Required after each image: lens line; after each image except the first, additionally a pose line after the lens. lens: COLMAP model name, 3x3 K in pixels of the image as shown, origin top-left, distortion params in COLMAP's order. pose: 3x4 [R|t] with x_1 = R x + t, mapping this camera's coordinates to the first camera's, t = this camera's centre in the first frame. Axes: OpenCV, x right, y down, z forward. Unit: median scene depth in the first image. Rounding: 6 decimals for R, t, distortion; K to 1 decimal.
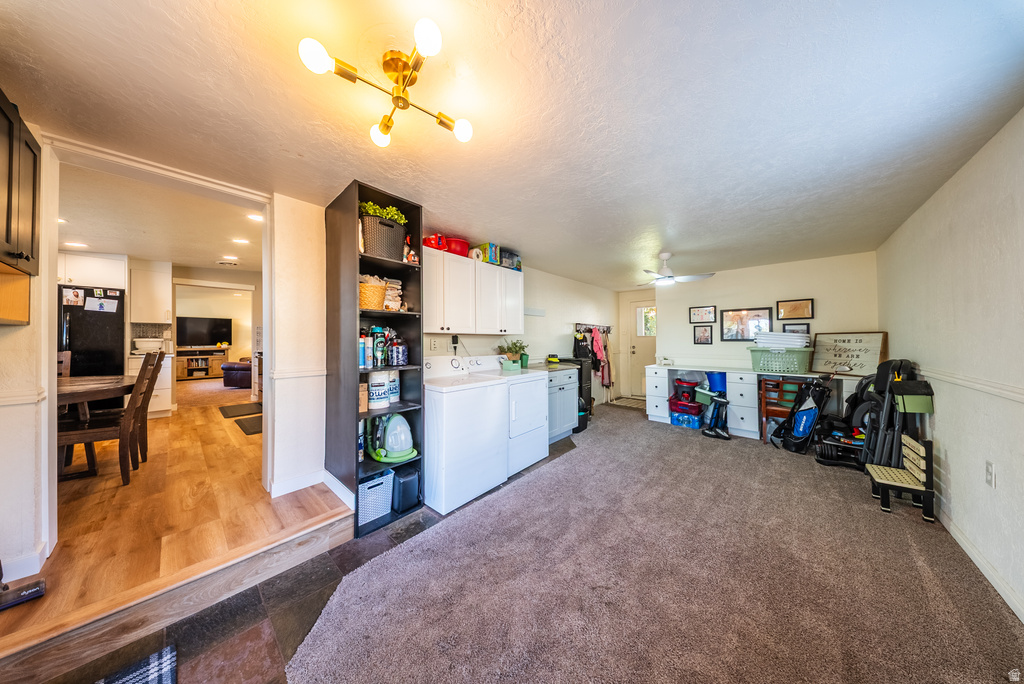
lens RADIAL K [[296.3, 0, 506.8], [0, 296.3, 337.0], [0, 0, 1]] dist [0.005745, -0.000837]
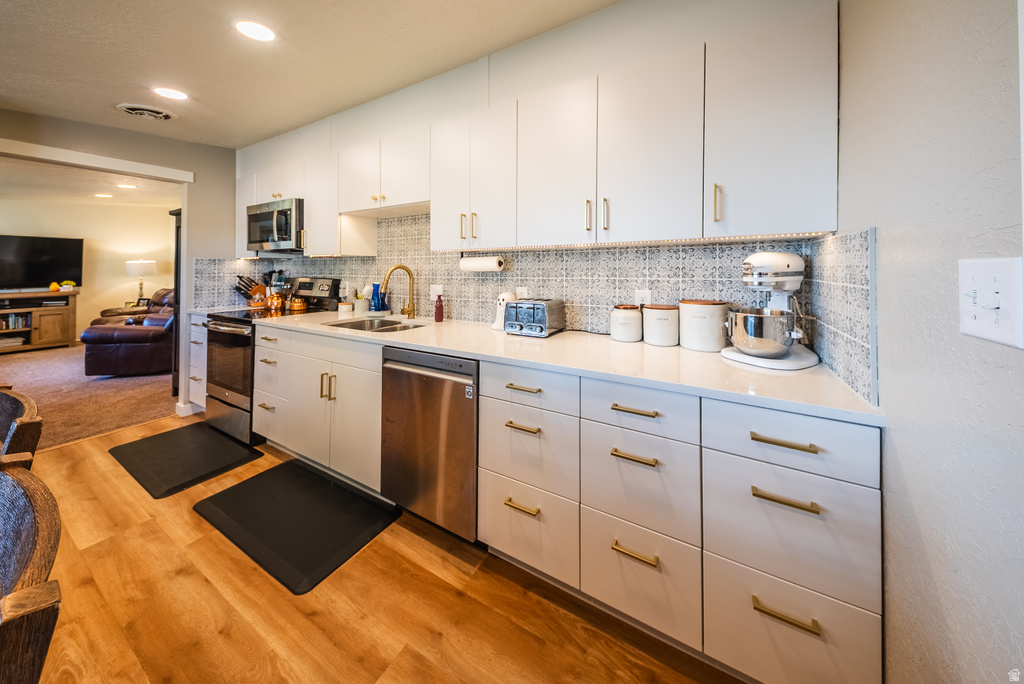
lens RADIAL K [[328.9, 0, 514.9], [0, 328.9, 261.3], [0, 0, 1]] dist [0.011356, -0.002107]
pose [[0.976901, 0.004251, 0.213649, -0.549439], [-0.001867, 0.999934, -0.011357, -0.031204], [-0.213683, 0.010696, 0.976844, 0.442627]]
